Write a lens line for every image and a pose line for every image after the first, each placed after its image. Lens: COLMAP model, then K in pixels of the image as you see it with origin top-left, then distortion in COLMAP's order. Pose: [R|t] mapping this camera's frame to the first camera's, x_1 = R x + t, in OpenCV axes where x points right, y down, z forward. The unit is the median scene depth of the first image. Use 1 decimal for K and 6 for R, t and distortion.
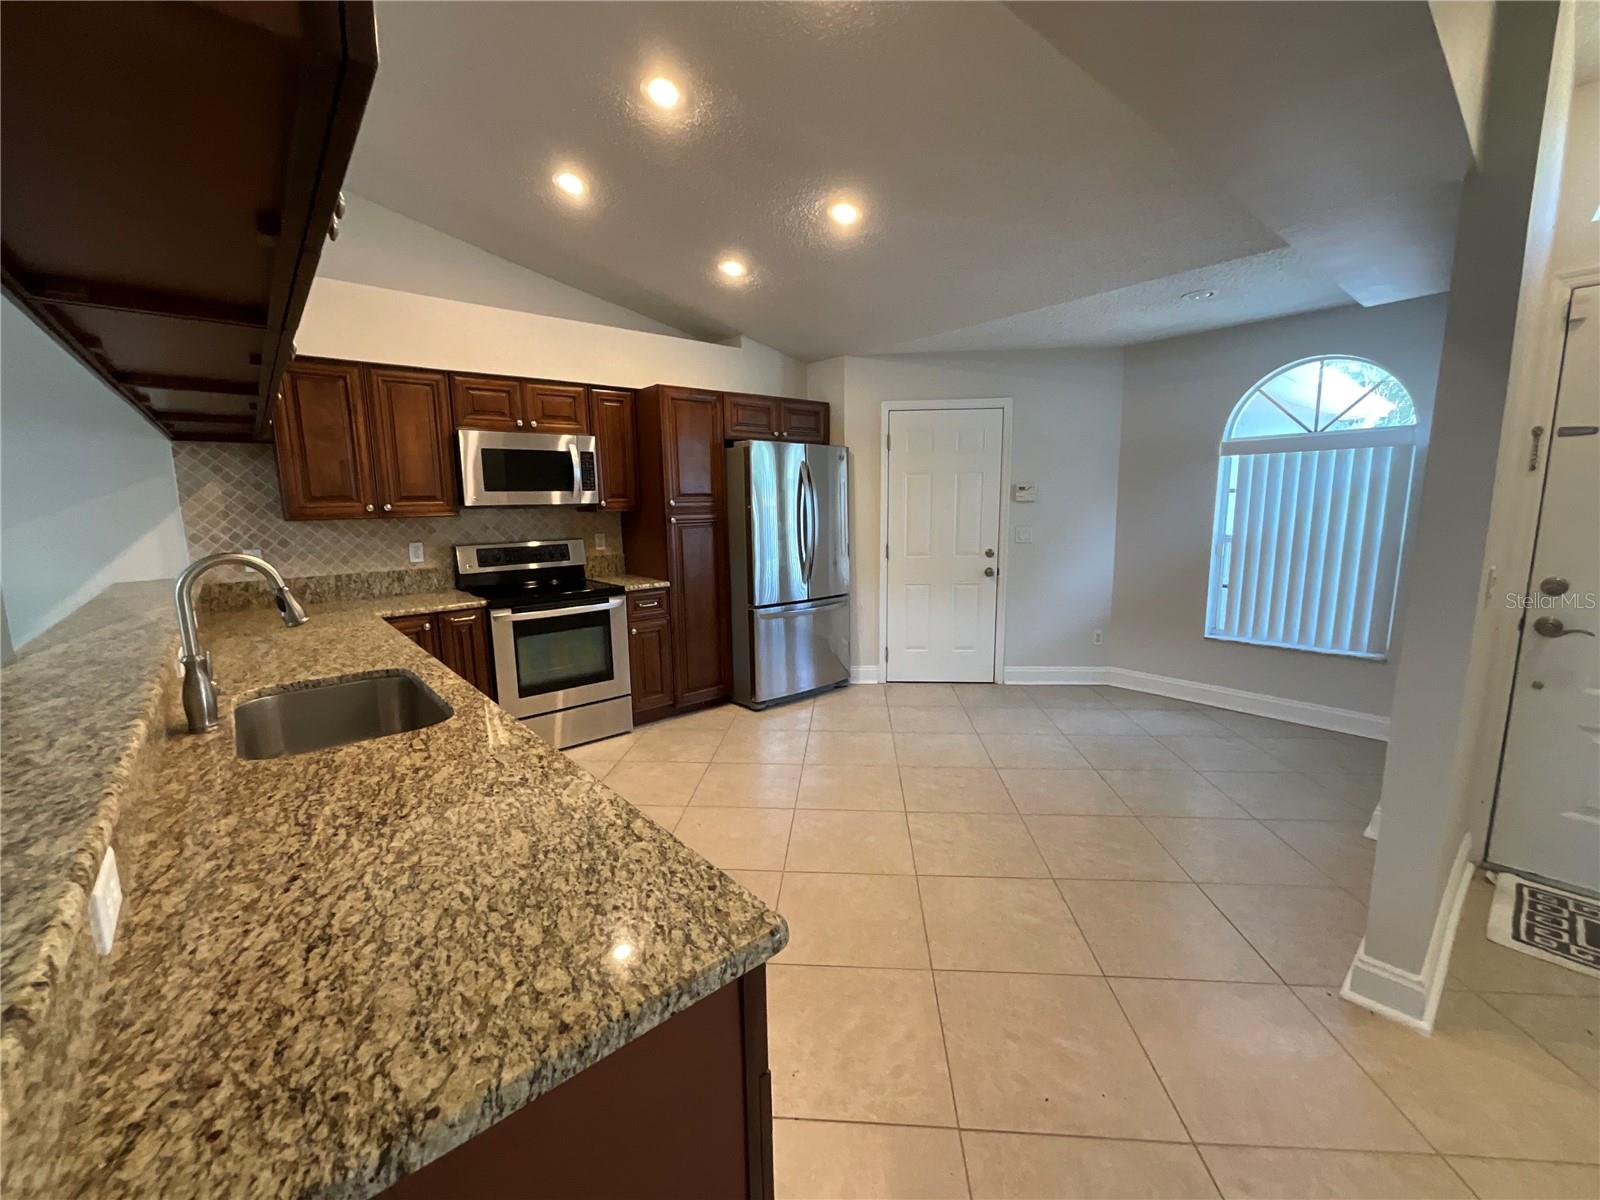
lens RADIAL K [[649.5, 0, 796.6], [0, 649.5, 600.8], [0, 0, 1]] dist [0.002796, -0.000541]
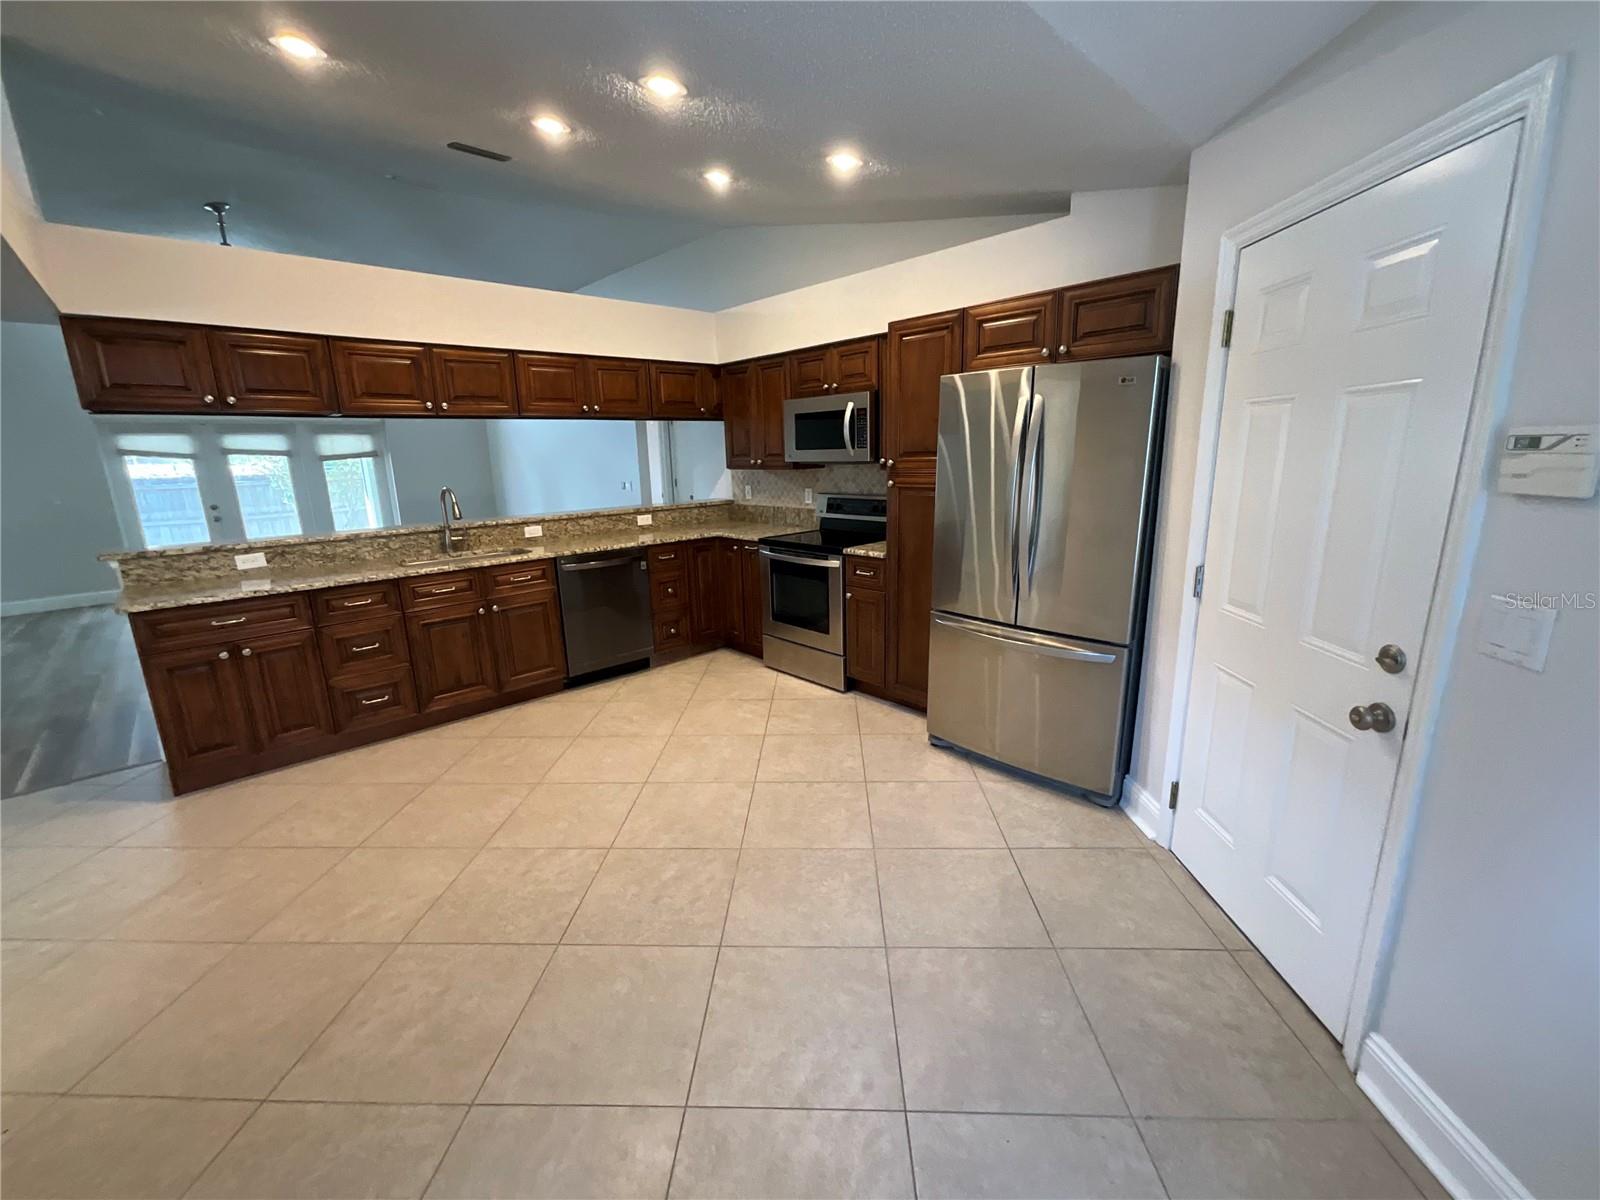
lens RADIAL K [[649.5, 0, 789.6], [0, 649.5, 591.9], [0, 0, 1]] dist [0.002796, -0.000541]
pose [[0.042234, 0.227528, -0.972855, 1.710038], [-0.129319, 0.966778, 0.220493, -0.399981], [0.990703, 0.116496, 0.070255, 2.090185]]
